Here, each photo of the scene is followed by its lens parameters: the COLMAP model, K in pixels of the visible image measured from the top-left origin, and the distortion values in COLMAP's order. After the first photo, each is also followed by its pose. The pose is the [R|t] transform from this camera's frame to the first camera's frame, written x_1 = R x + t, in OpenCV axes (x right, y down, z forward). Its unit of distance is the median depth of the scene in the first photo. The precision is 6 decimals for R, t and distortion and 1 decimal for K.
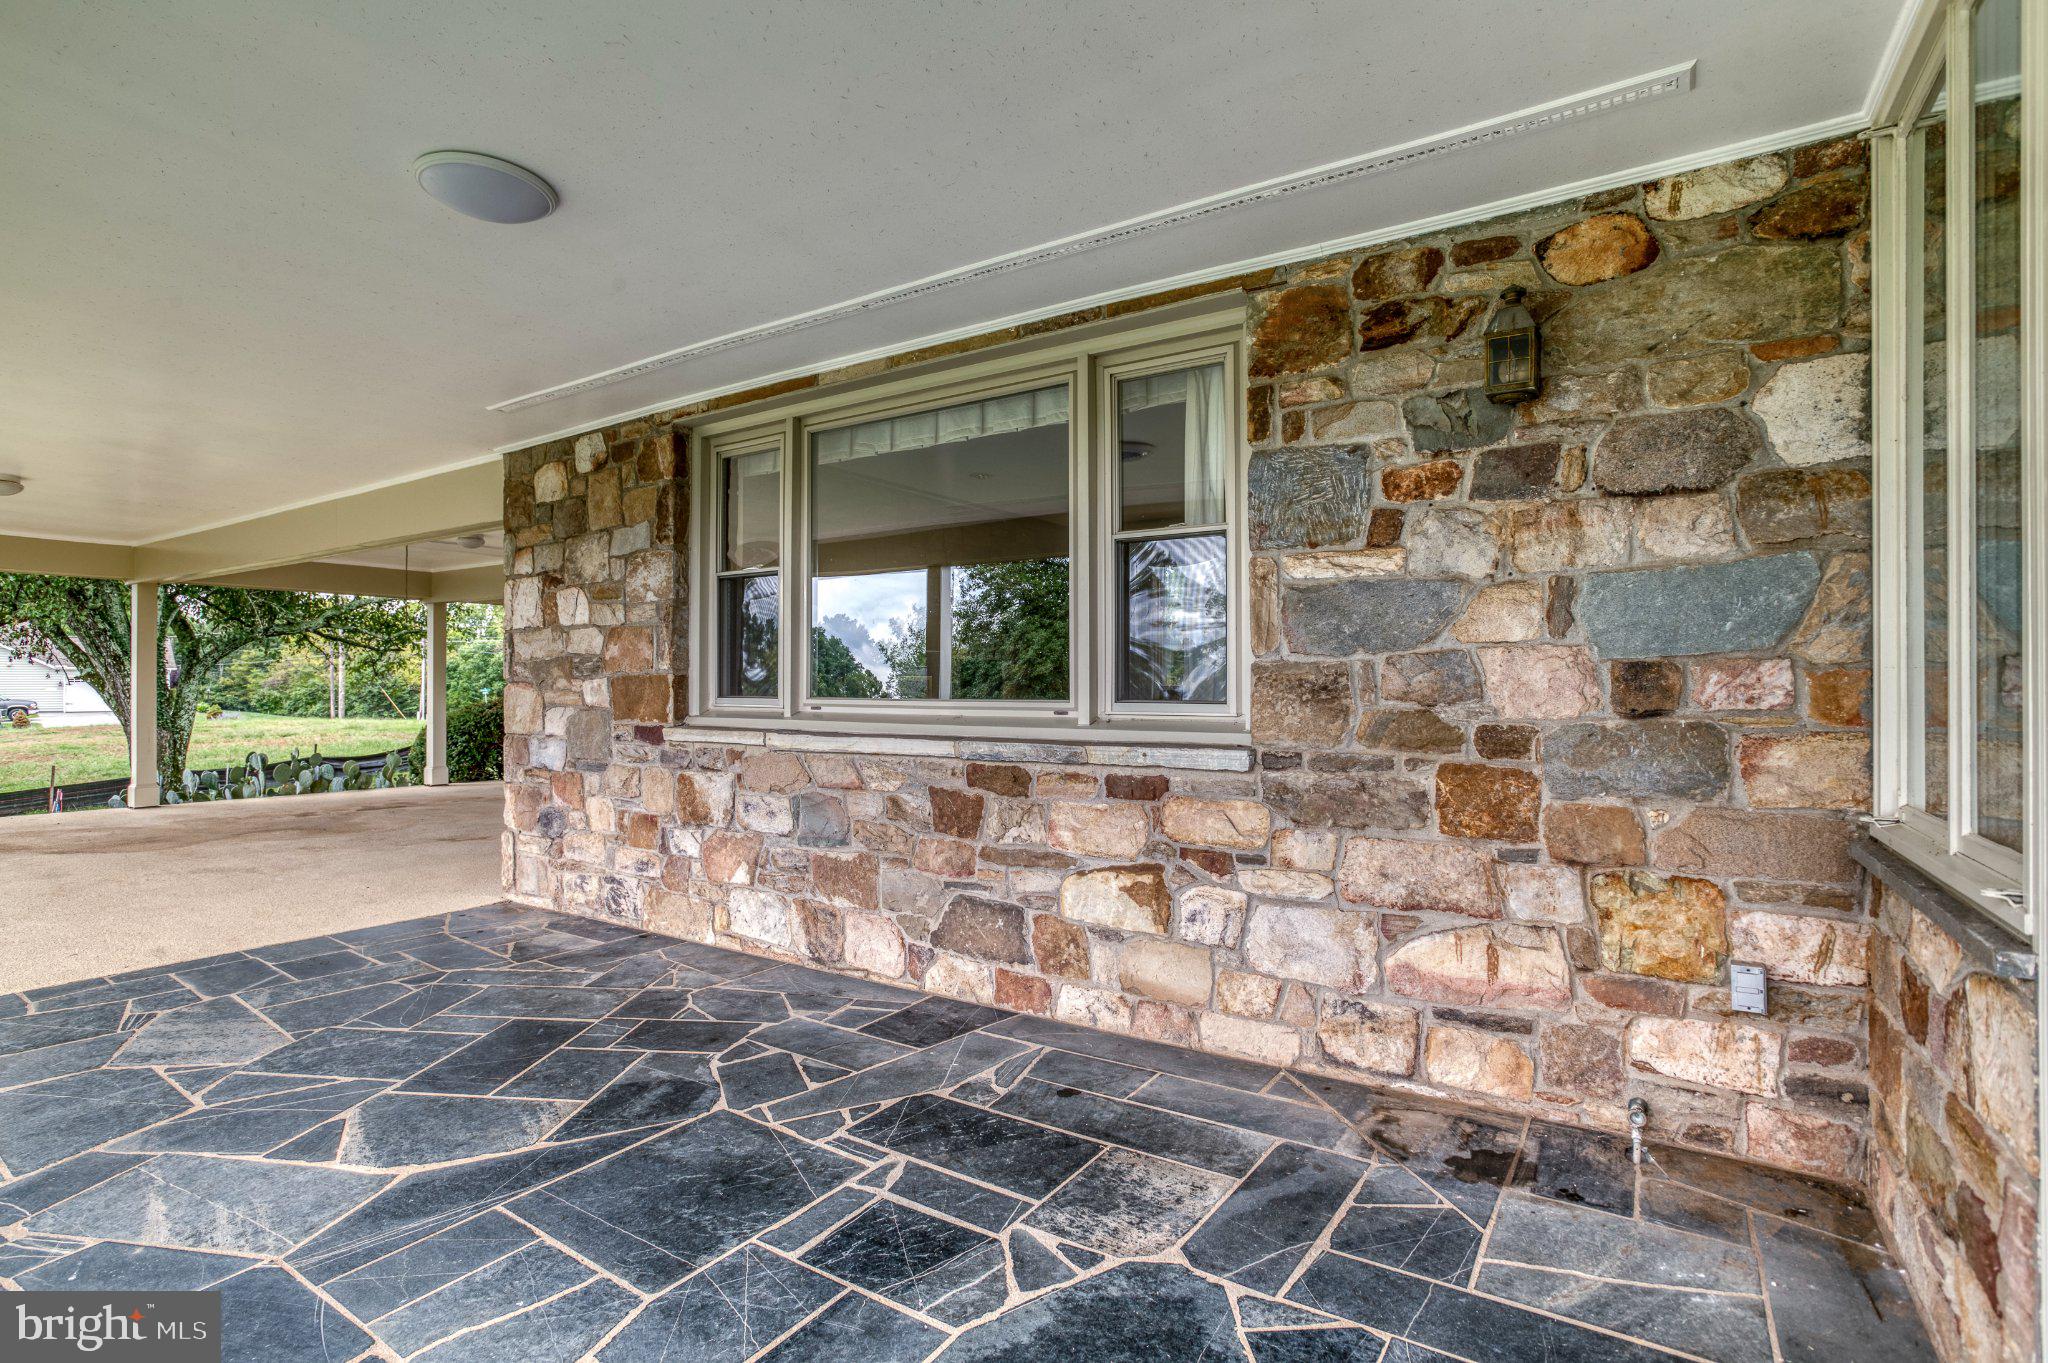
lens RADIAL K [[986.3, 0, 1015.5], [0, 986.3, 675.0], [0, 0, 1]] dist [-0.057192, 0.028024]
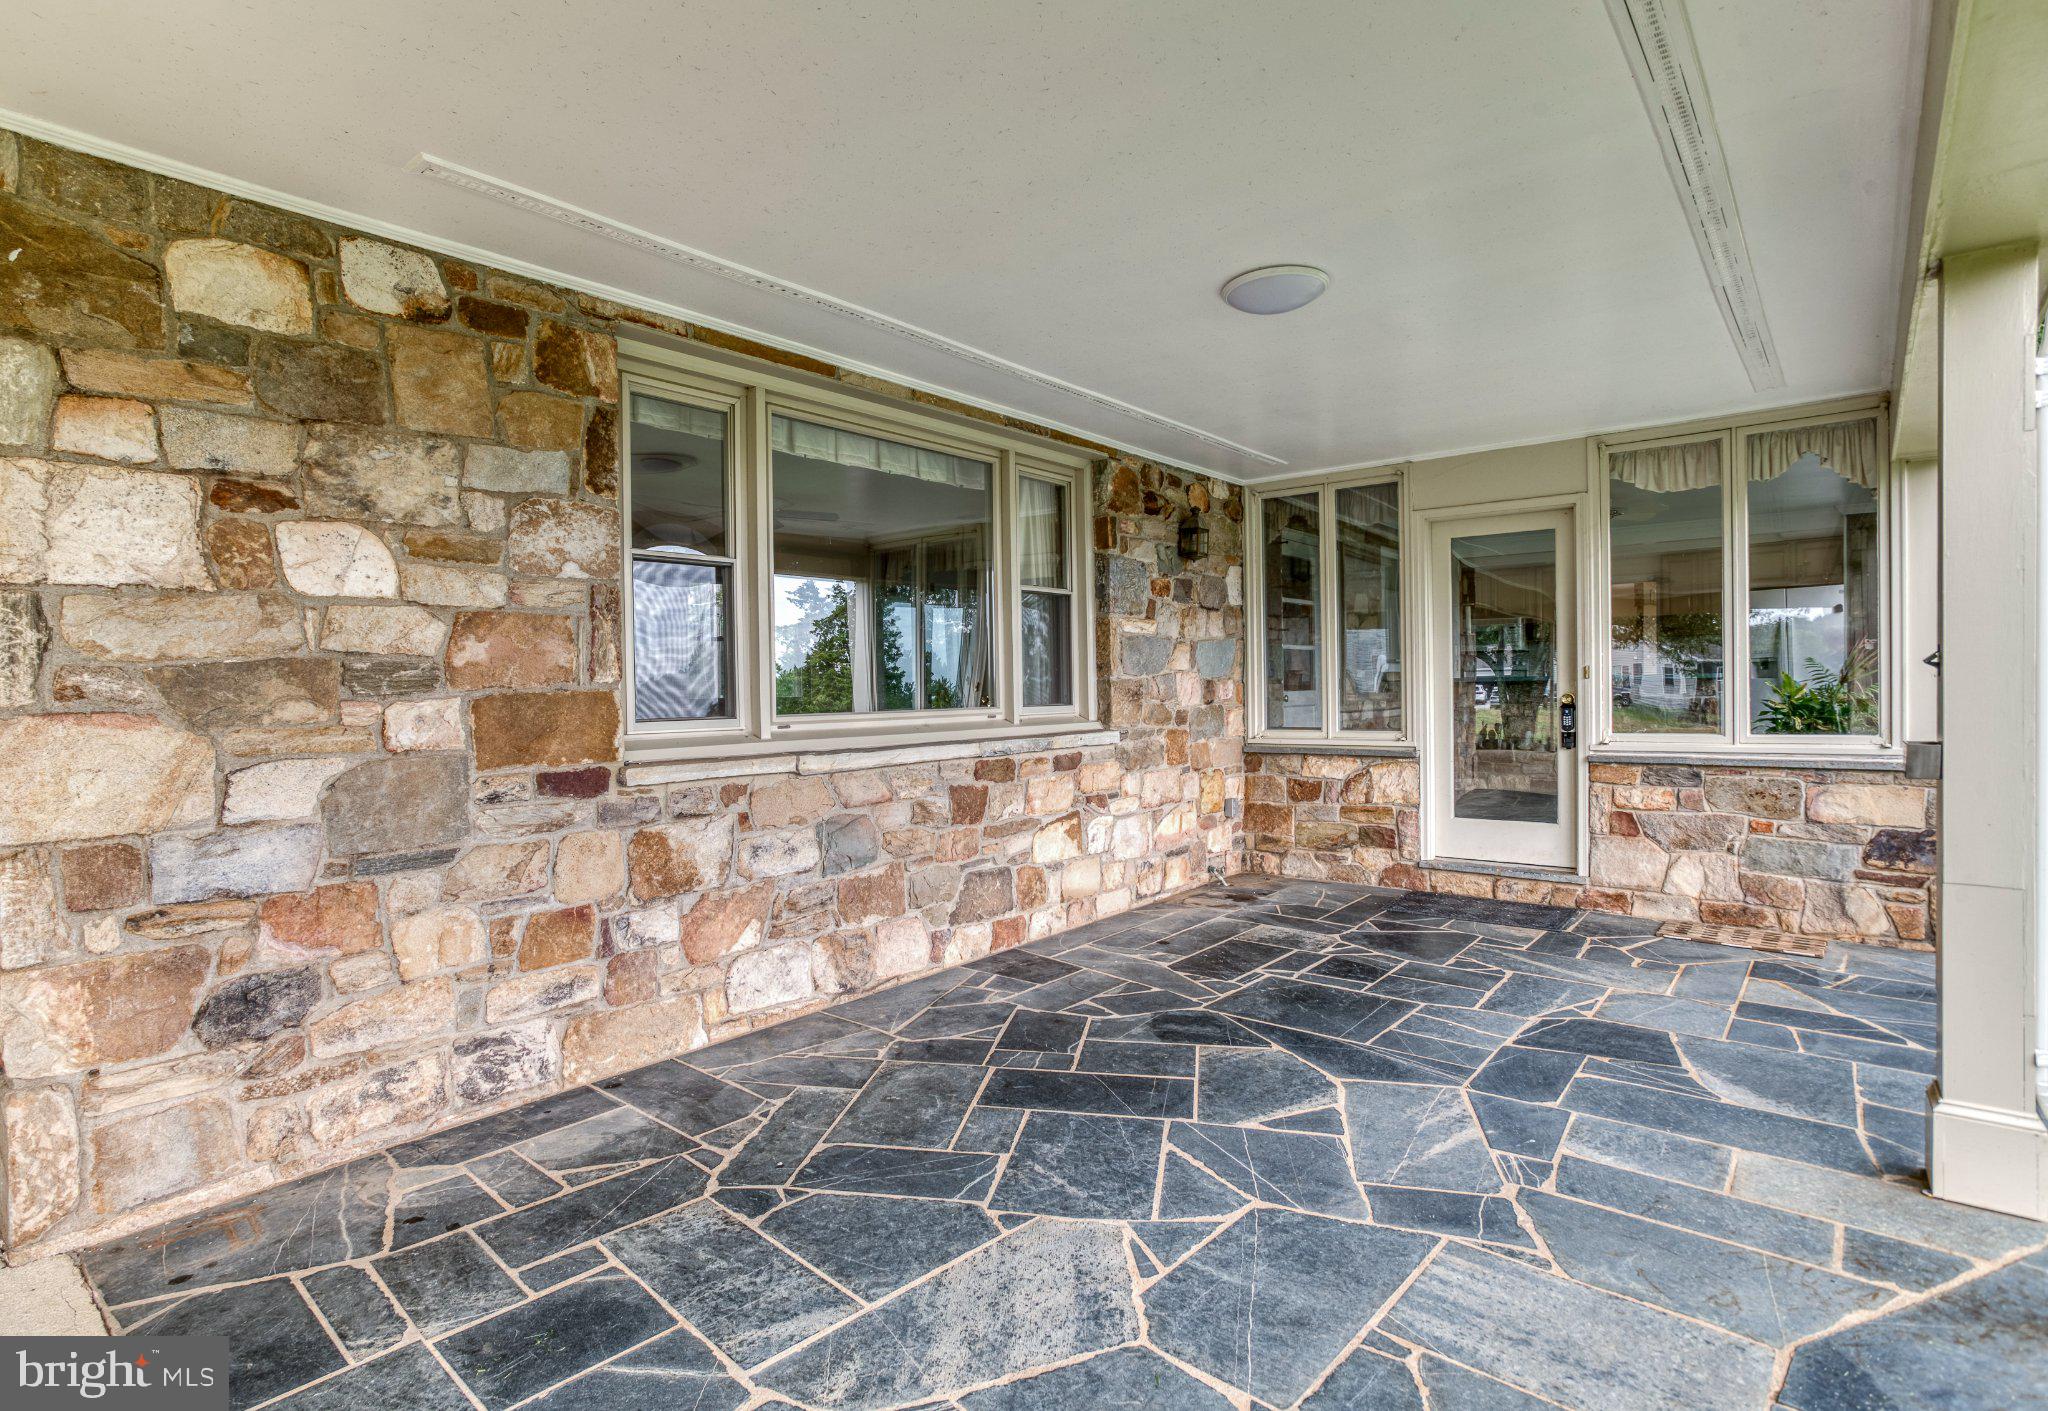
lens RADIAL K [[1005.3, 0, 1020.5], [0, 1005.3, 694.3], [0, 0, 1]] dist [-0.041897, 0.000573]
pose [[0.120373, -0.009131, 0.992687, -1.369098], [0.007781, 0.999936, 0.008254, -0.001980], [-0.992698, 0.006731, 0.120437, 0.866653]]
